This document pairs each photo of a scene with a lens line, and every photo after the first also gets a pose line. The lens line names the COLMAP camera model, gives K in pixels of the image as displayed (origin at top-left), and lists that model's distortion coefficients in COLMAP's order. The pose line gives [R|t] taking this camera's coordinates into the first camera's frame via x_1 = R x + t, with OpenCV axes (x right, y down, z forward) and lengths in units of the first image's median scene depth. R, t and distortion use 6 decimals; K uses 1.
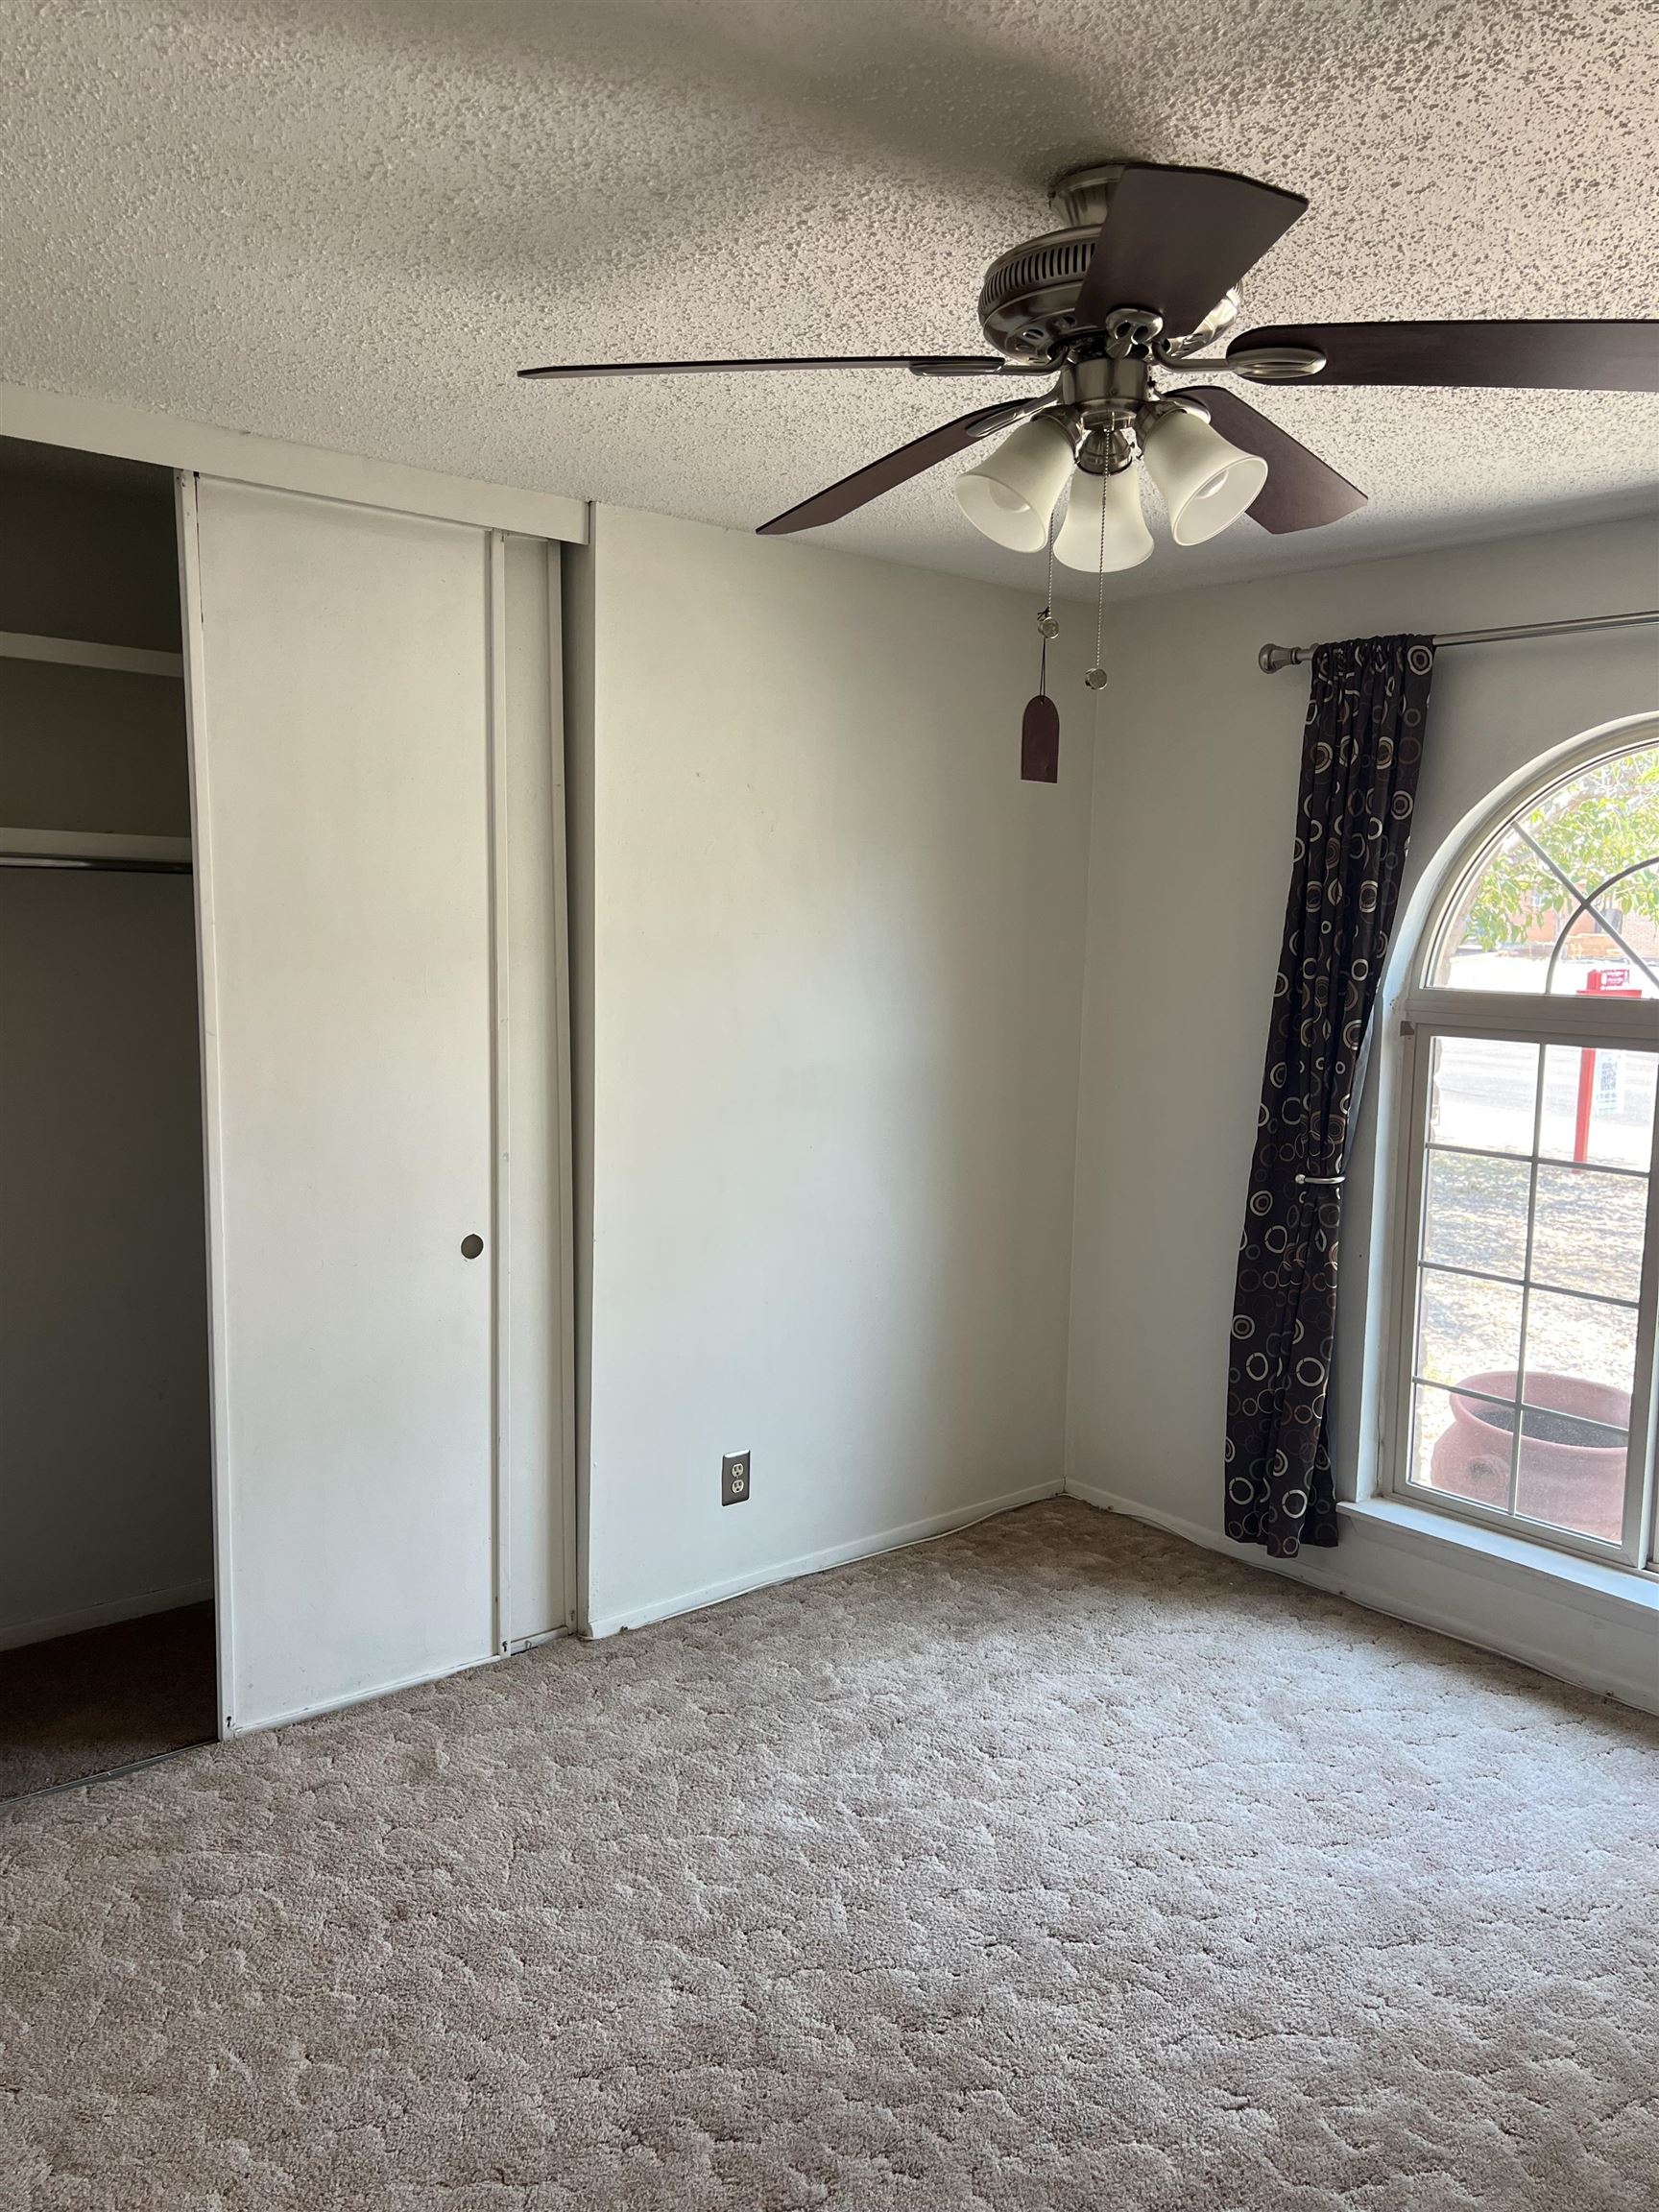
lens RADIAL K [[1647.1, 0, 829.5], [0, 1647.1, 1106.0], [0, 0, 1]] dist [0.070605, -0.081407]
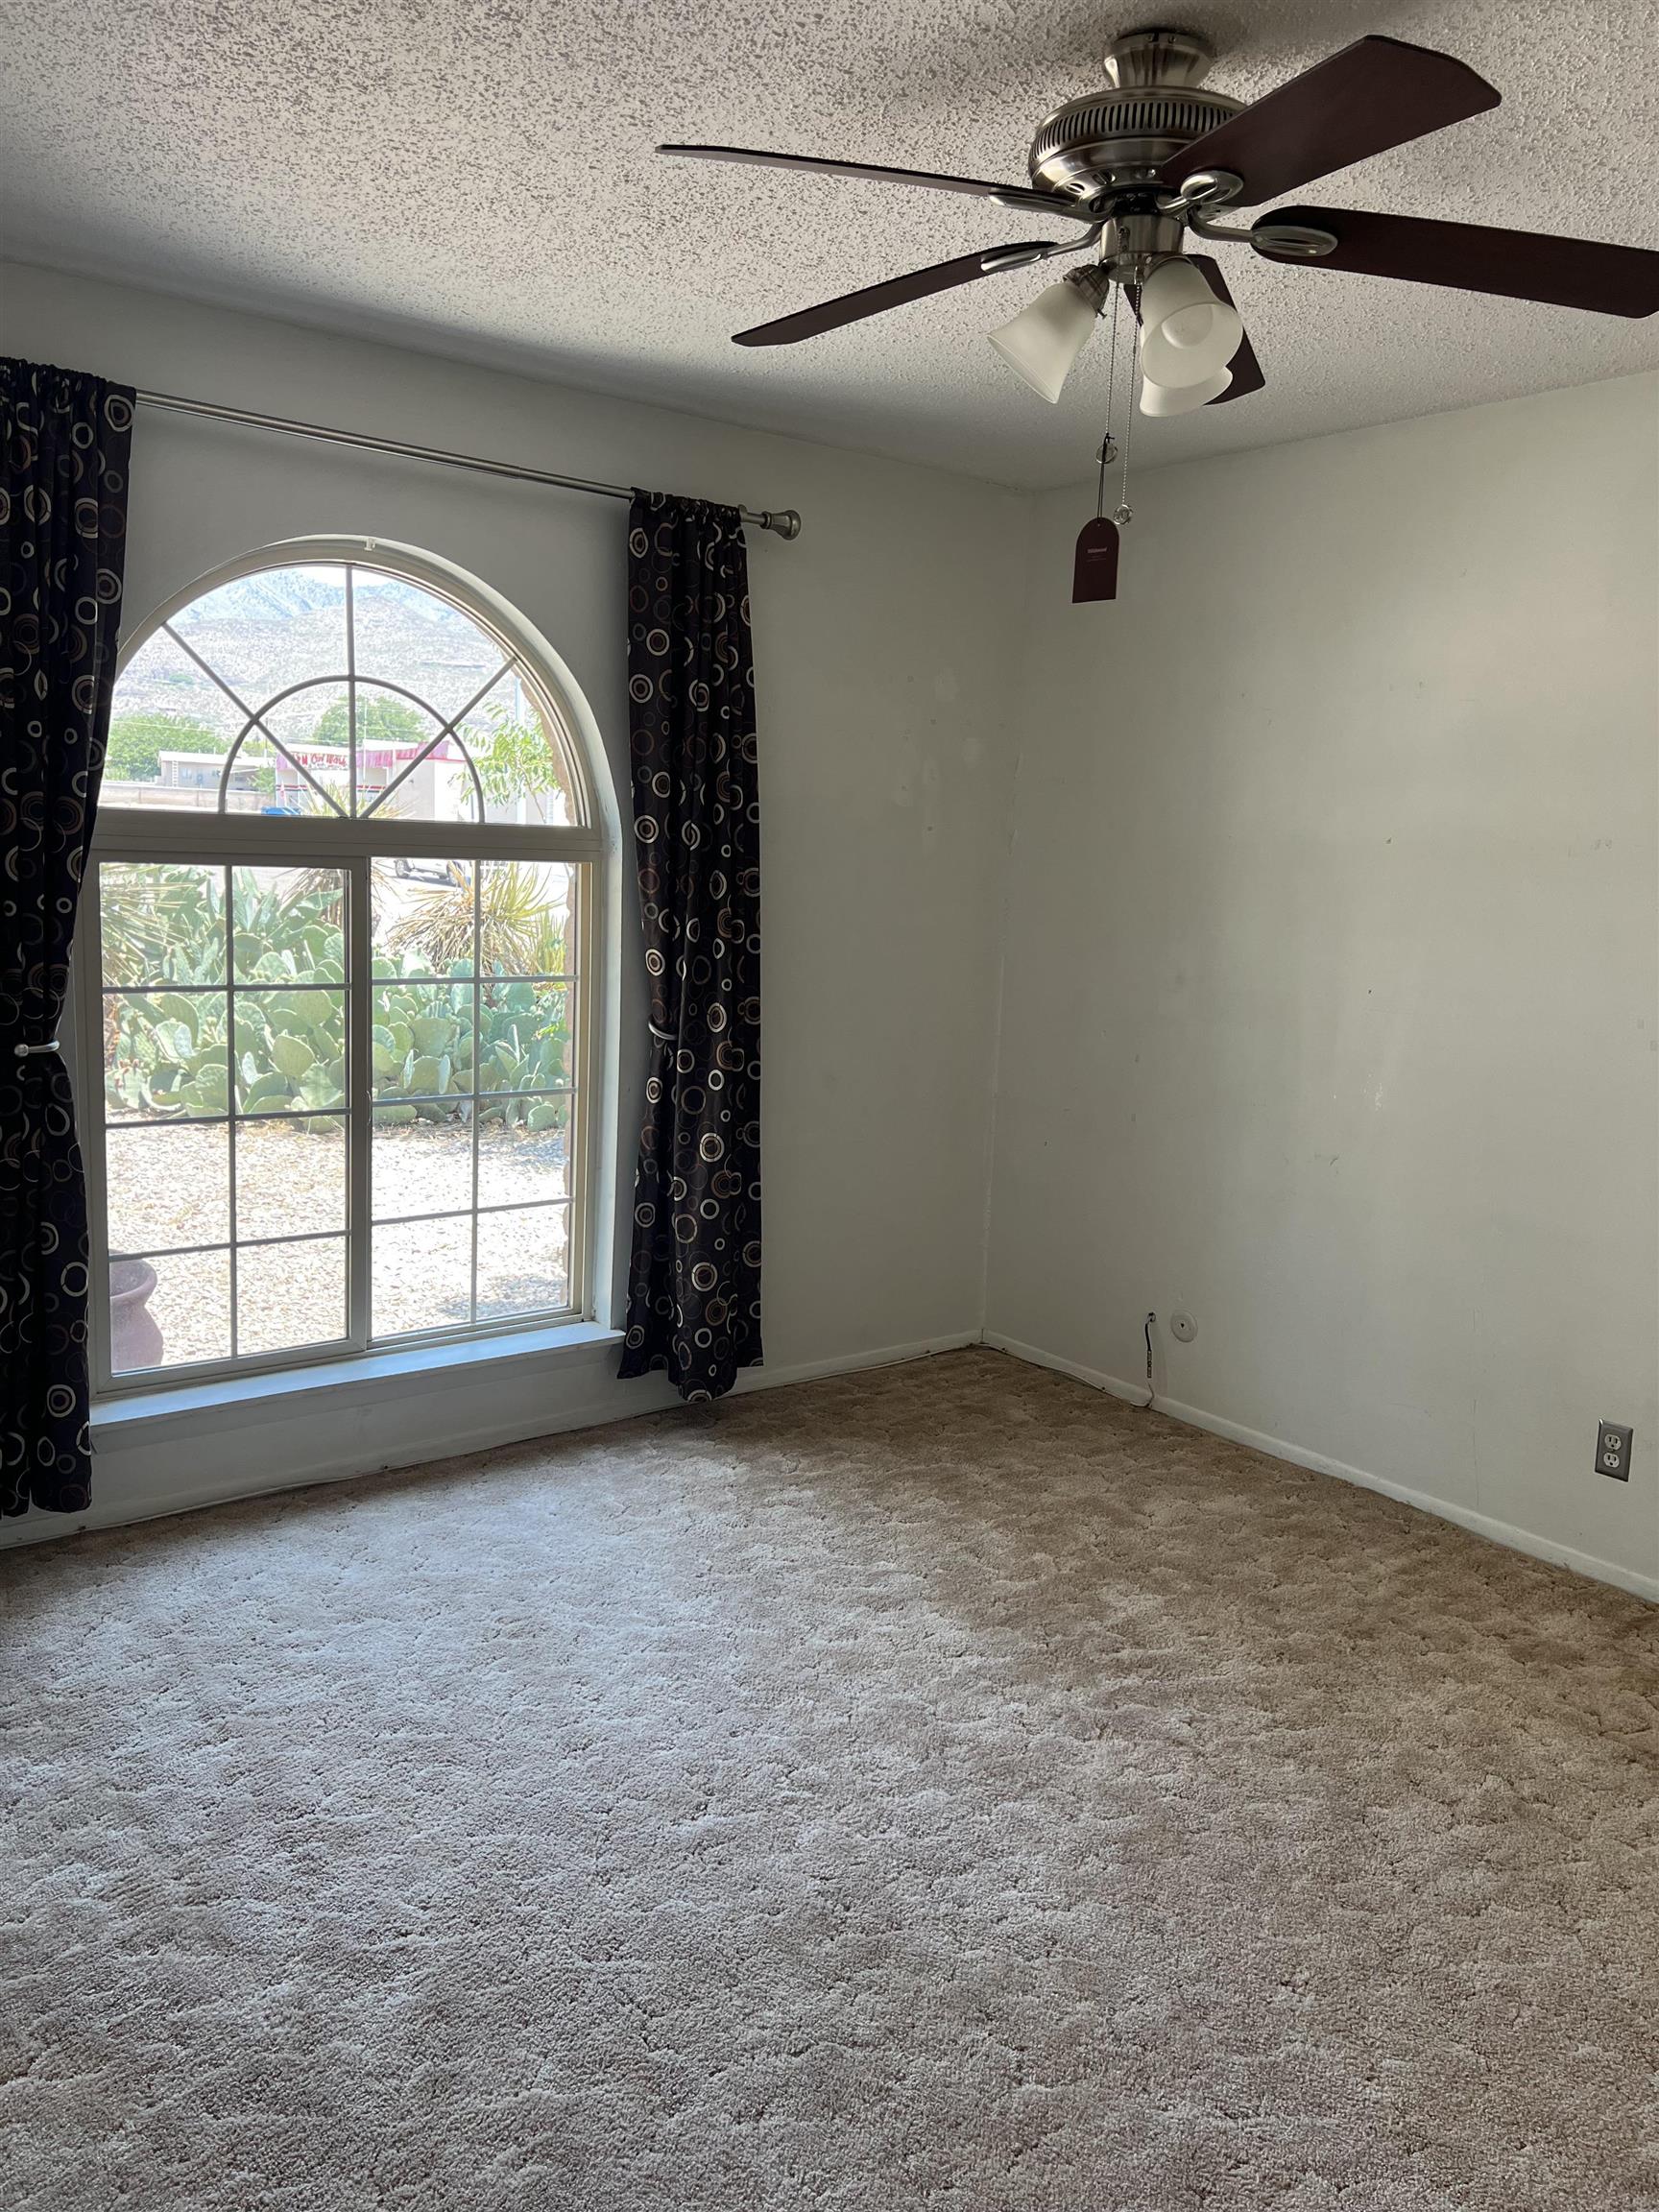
lens RADIAL K [[1693.0, 0, 829.5], [0, 1693.0, 1106.0], [0, 0, 1]] dist [-0.002099, -0.008809]
pose [[0.042846, -0.174335, 0.983754, -0.532867], [0.072850, 0.982582, 0.170954, -0.042602], [-0.996422, 0.064342, 0.054800, 0.611763]]
